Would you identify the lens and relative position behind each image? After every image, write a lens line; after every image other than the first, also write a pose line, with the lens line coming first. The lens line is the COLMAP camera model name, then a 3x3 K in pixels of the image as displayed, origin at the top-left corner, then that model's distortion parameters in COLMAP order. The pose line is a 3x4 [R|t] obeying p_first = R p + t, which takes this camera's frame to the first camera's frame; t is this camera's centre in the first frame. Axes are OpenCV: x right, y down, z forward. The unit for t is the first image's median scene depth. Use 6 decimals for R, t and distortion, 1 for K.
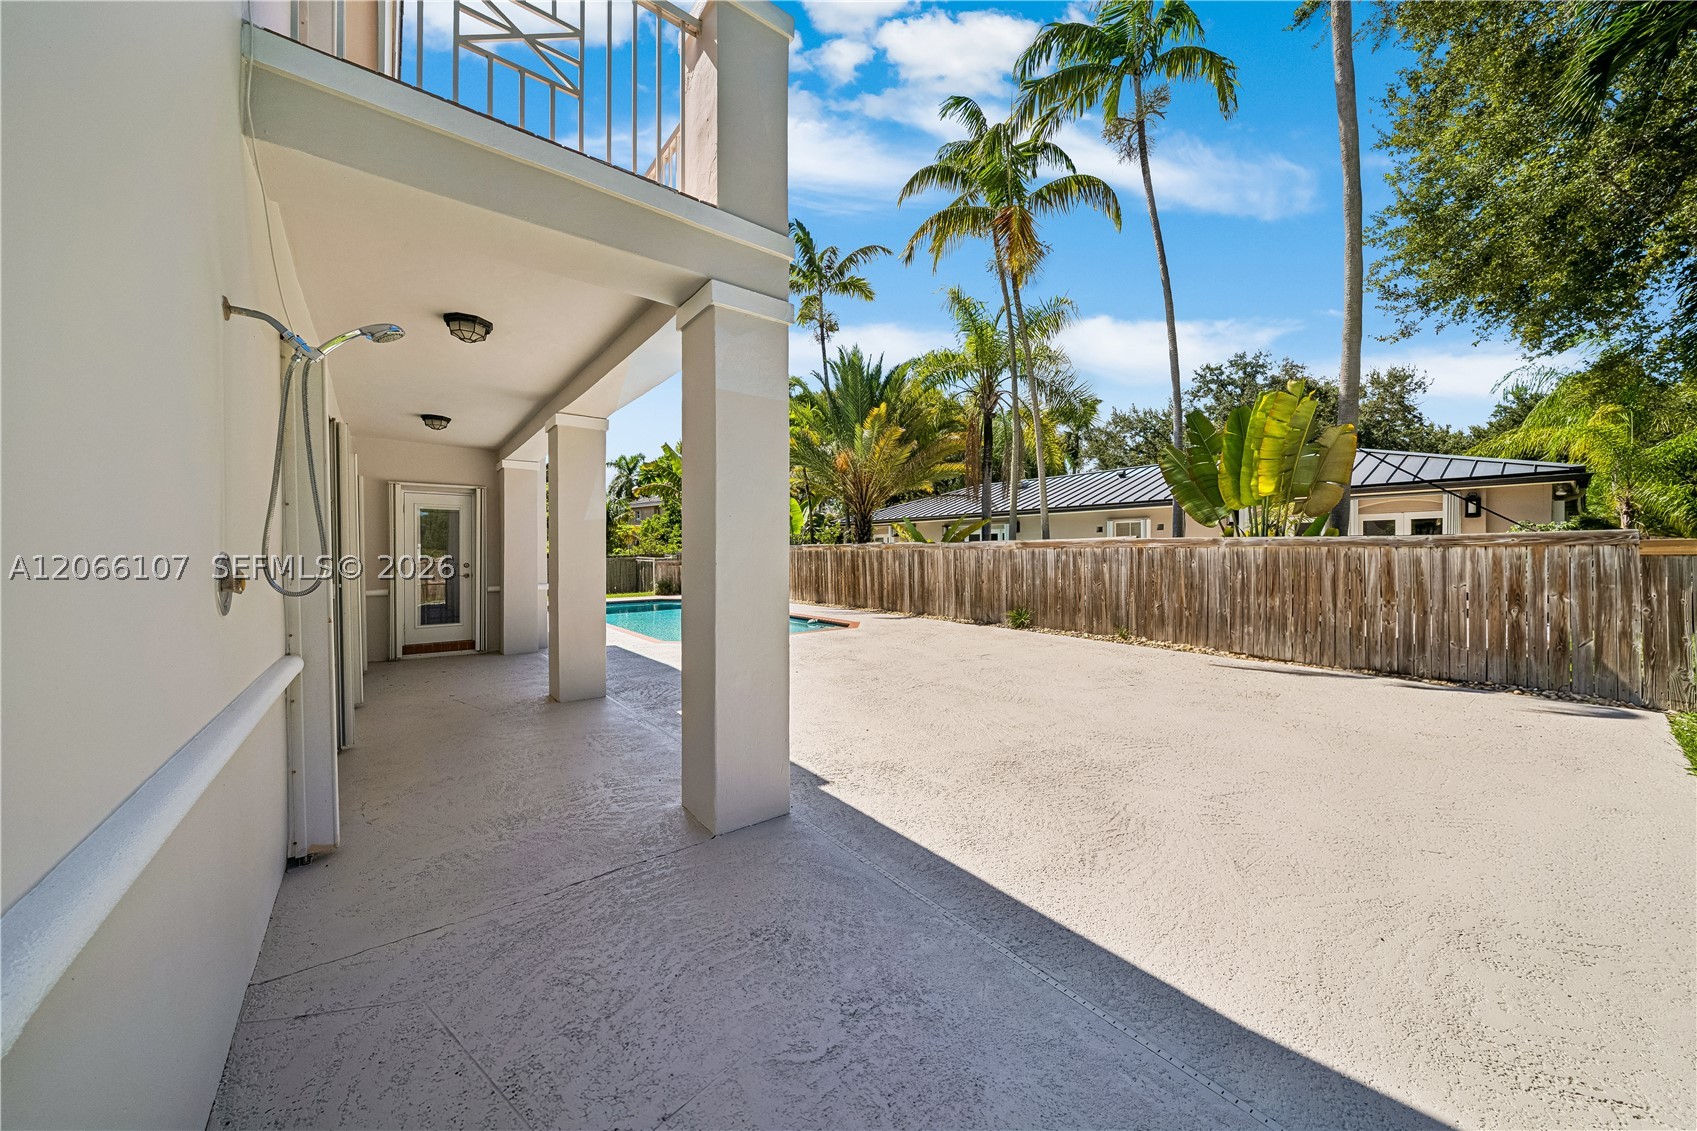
lens RADIAL K [[576.9, 0, 848.5], [0, 576.9, 565.5], [0, 0, 1]] dist [-0.001892, -0.000105]
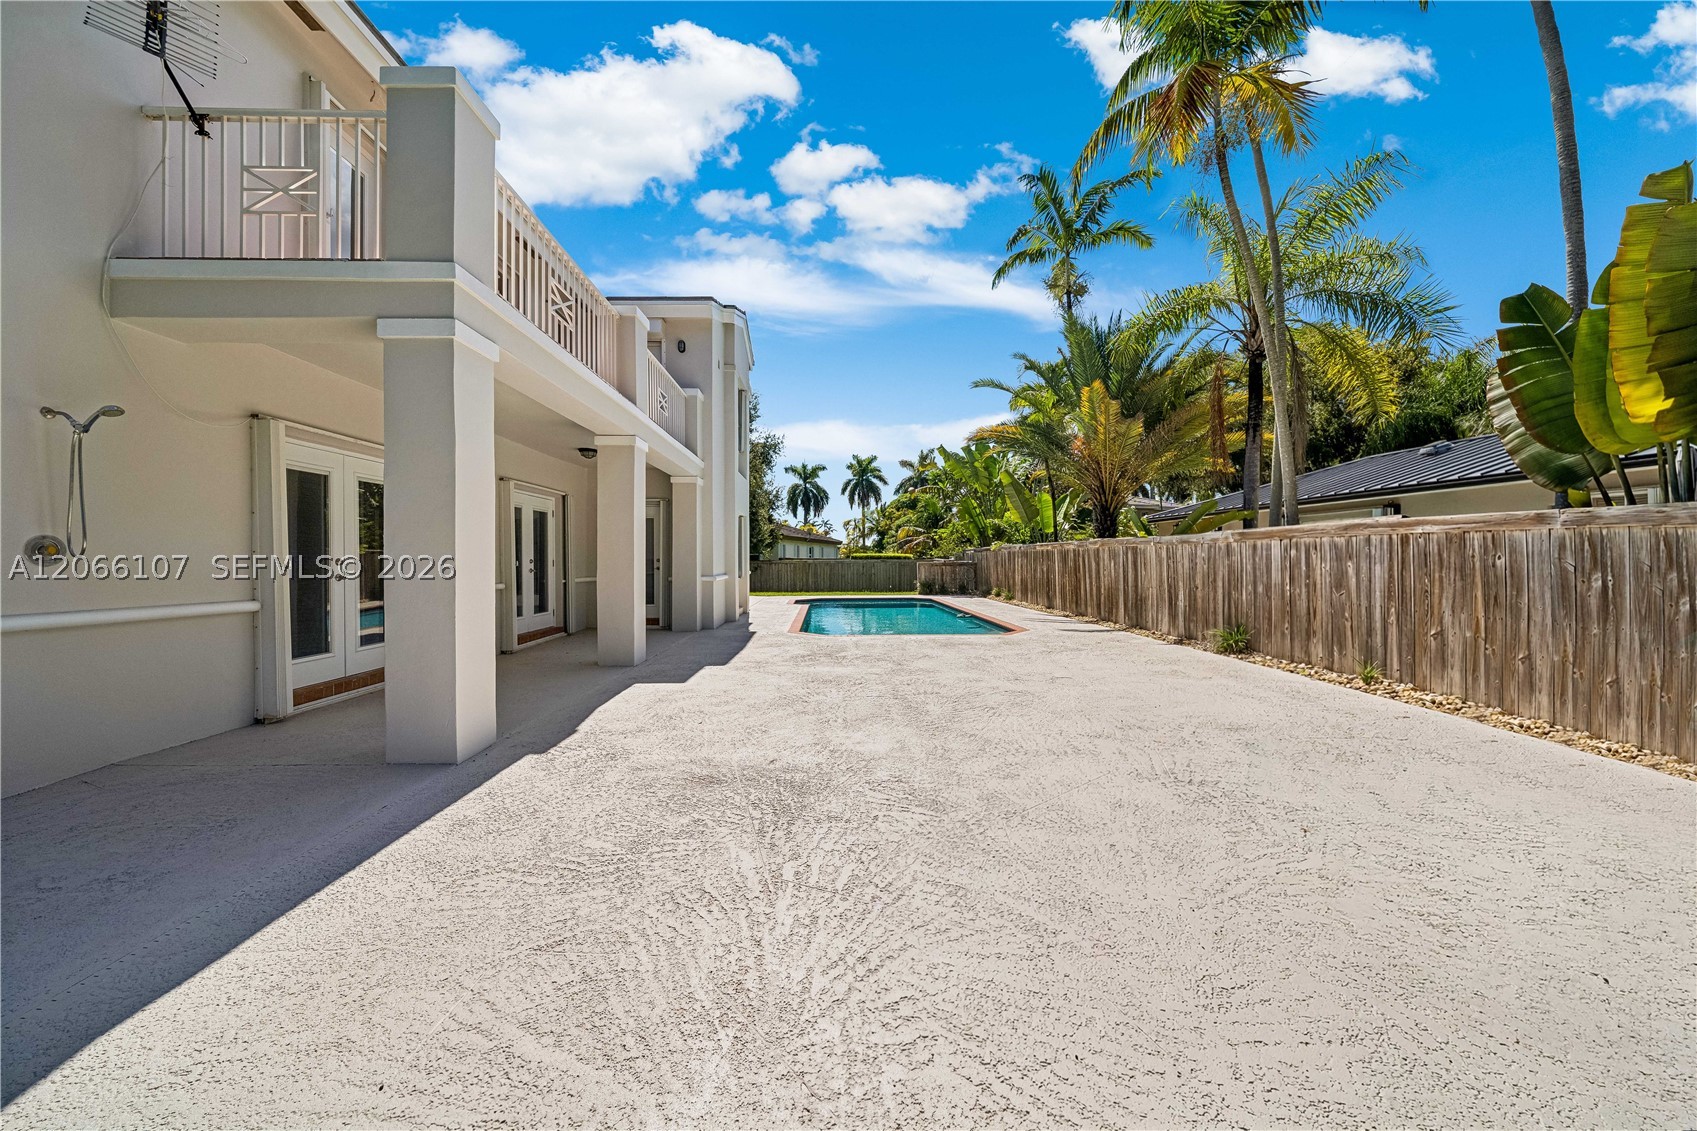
lens RADIAL K [[578.3, 0, 851.2], [0, 578.3, 563.6], [0, 0, 1]] dist [-0.008980, -0.000073]
pose [[0.805066, 0.004379, -0.593169, 0.356059], [-0.011213, 0.999906, -0.007836, 0.009682], [0.593079, 0.012959, 0.805040, 0.160164]]
